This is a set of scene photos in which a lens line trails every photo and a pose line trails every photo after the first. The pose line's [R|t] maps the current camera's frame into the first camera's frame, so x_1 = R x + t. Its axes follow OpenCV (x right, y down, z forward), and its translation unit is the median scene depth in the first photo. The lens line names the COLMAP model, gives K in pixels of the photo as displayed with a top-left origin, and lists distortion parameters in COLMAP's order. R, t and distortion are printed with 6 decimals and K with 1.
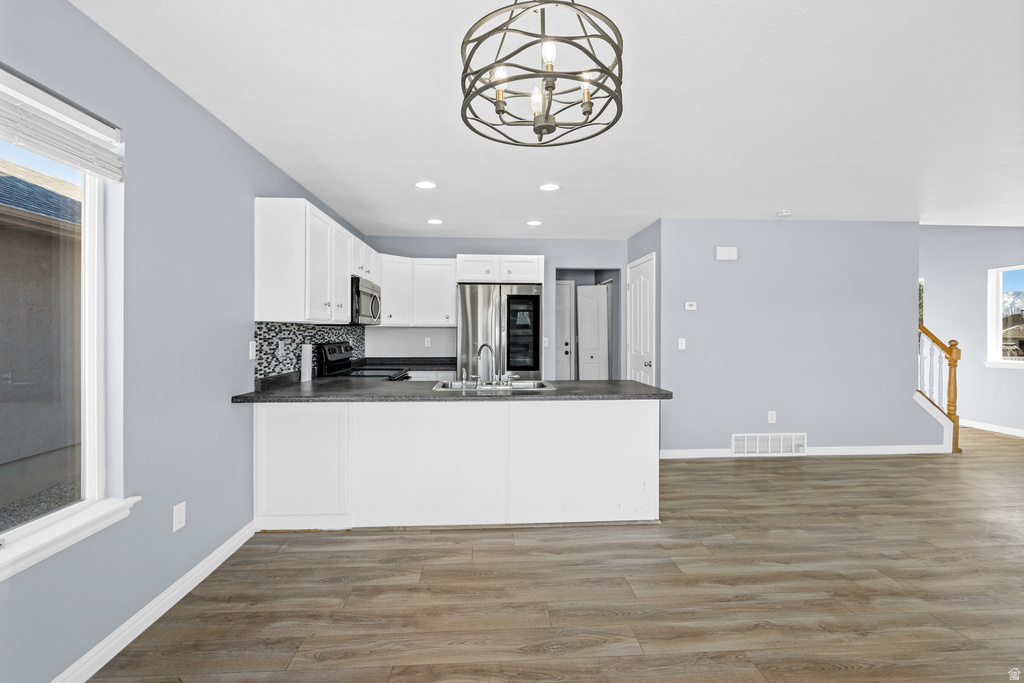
lens RADIAL K [[463.5, 0, 512.7], [0, 463.5, 335.0], [0, 0, 1]] dist [-0.005326, 0.000661]
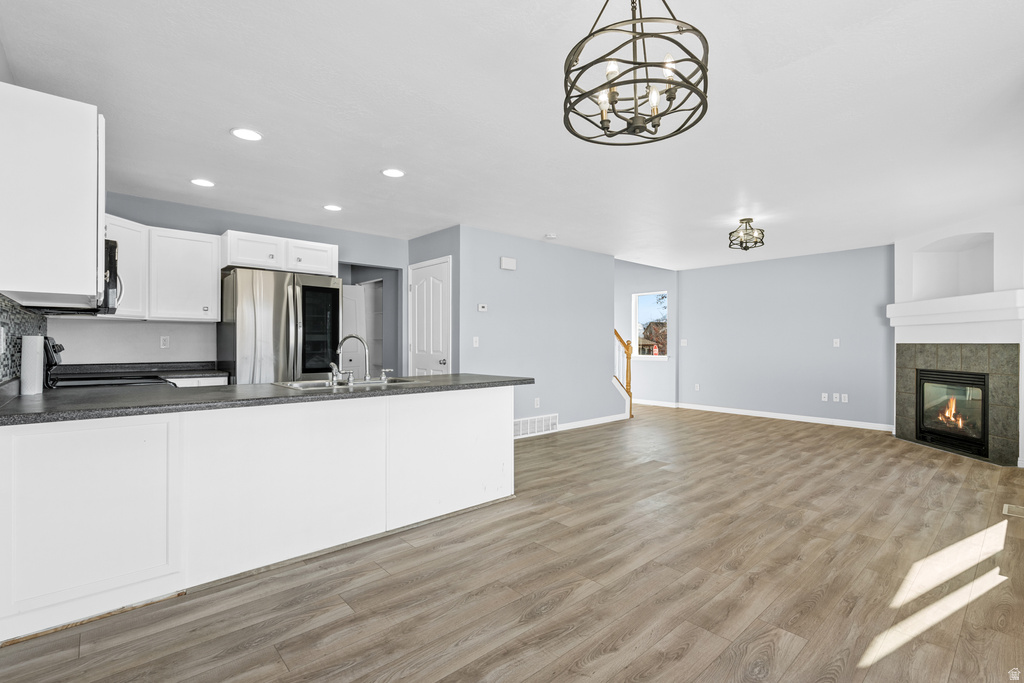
lens RADIAL K [[468.7, 0, 512.0], [0, 468.7, 341.5], [0, 0, 1]] dist [-0.002253, 0.000613]
pose [[0.785217, 0.002535, 0.619216, -0.397133], [0.003334, 0.999960, -0.008321, 0.042532], [-0.619212, 0.008598, 0.785177, 0.119537]]
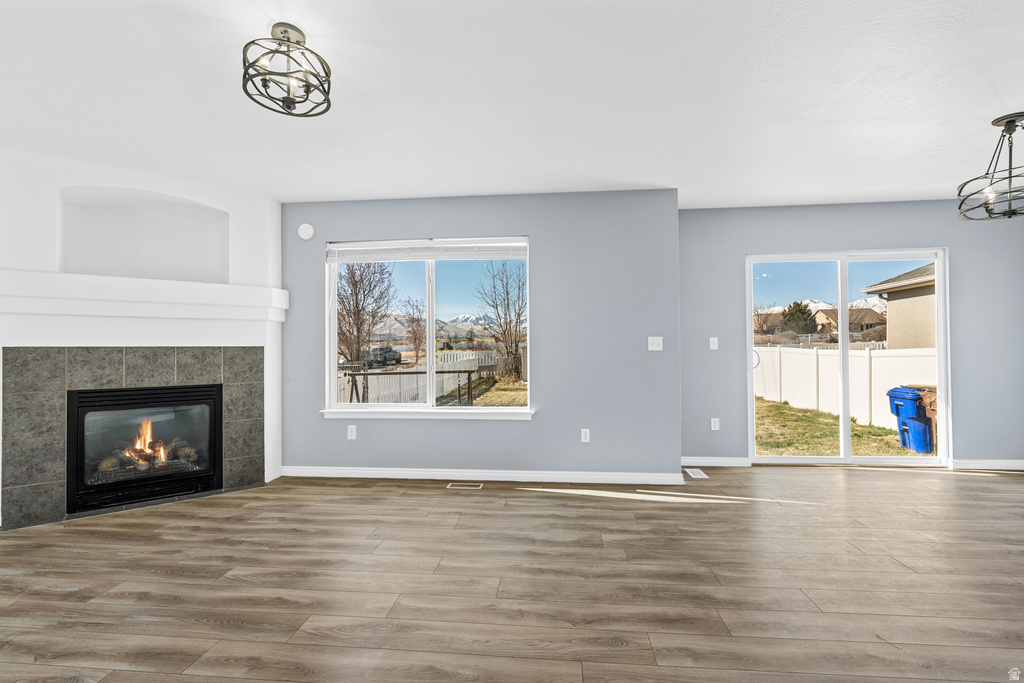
lens RADIAL K [[462.5, 0, 513.7], [0, 462.5, 342.2], [0, 0, 1]] dist [-0.003163, 0.000343]
pose [[-0.987304, 0.010313, 0.158505, 0.832198], [0.009018, 0.999920, -0.008885, 0.047618], [-0.158584, -0.007343, -0.987318, 1.462734]]
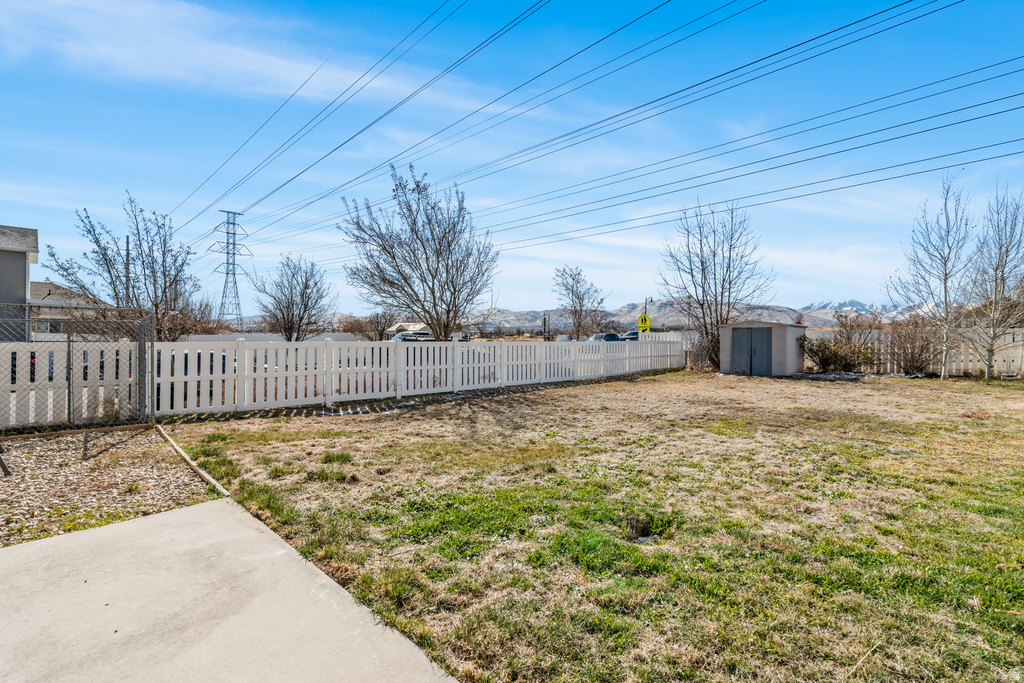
lens RADIAL K [[469.8, 0, 511.6], [0, 469.8, 337.0], [0, 0, 1]] dist [-0.004349, 0.000752]
pose [[-0.662817, -0.008136, 0.748737, -0.869962], [-0.009382, 0.999953, 0.002561, 0.229454], [-0.748723, -0.005327, -0.662862, -0.830206]]
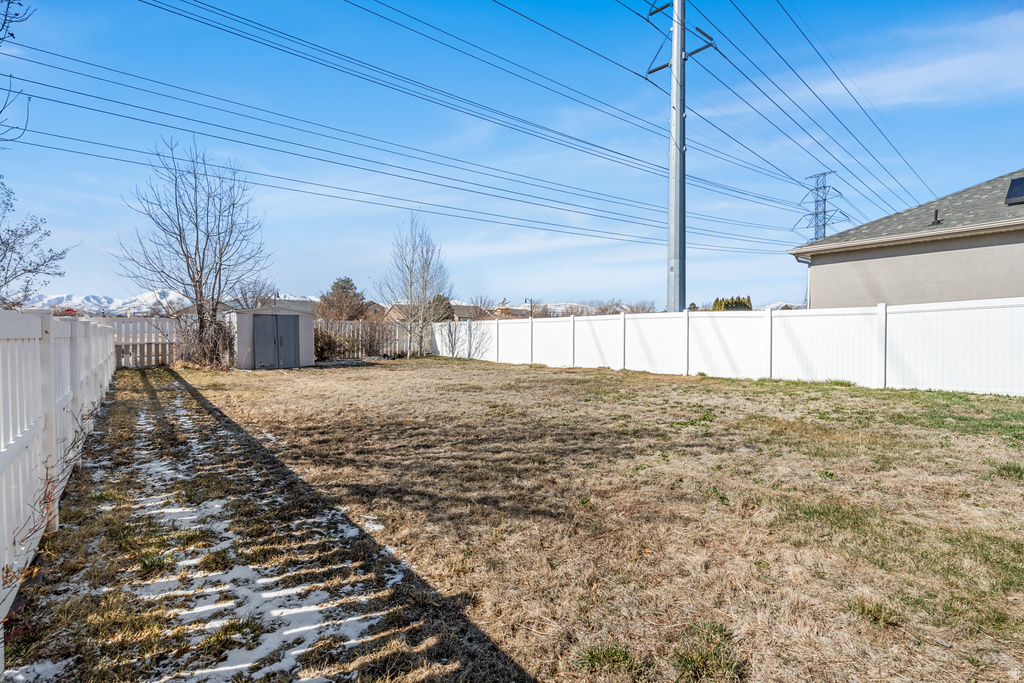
lens RADIAL K [[460.3, 0, 514.5], [0, 460.3, 342.5], [0, 0, 1]] dist [-0.004203, 0.000674]
pose [[-0.805689, 0.001721, -0.592337, 2.629846], [-0.007517, 0.999886, 0.013129, 0.325825], [0.592291, 0.015031, -0.805584, -1.310265]]
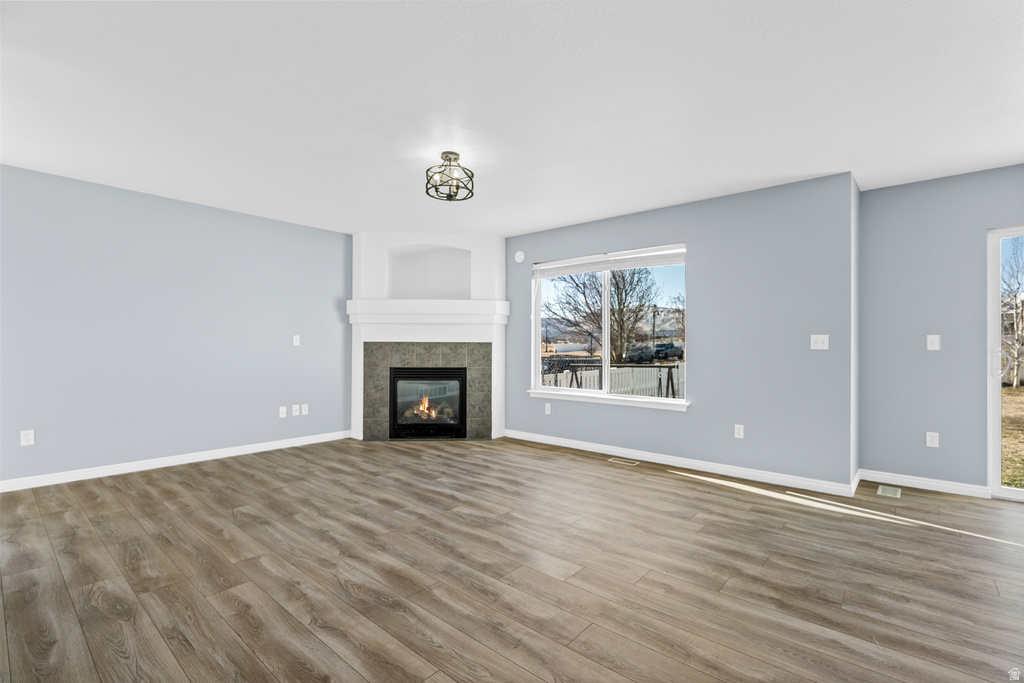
lens RADIAL K [[460.3, 0, 514.5], [0, 460.3, 342.5], [0, 0, 1]] dist [-0.004203, 0.000674]
pose [[-0.718230, 0.002409, 0.695802, 0.392287], [0.000763, 0.999996, -0.002674, 0.047539], [-0.695806, -0.001390, -0.718229, 1.543091]]
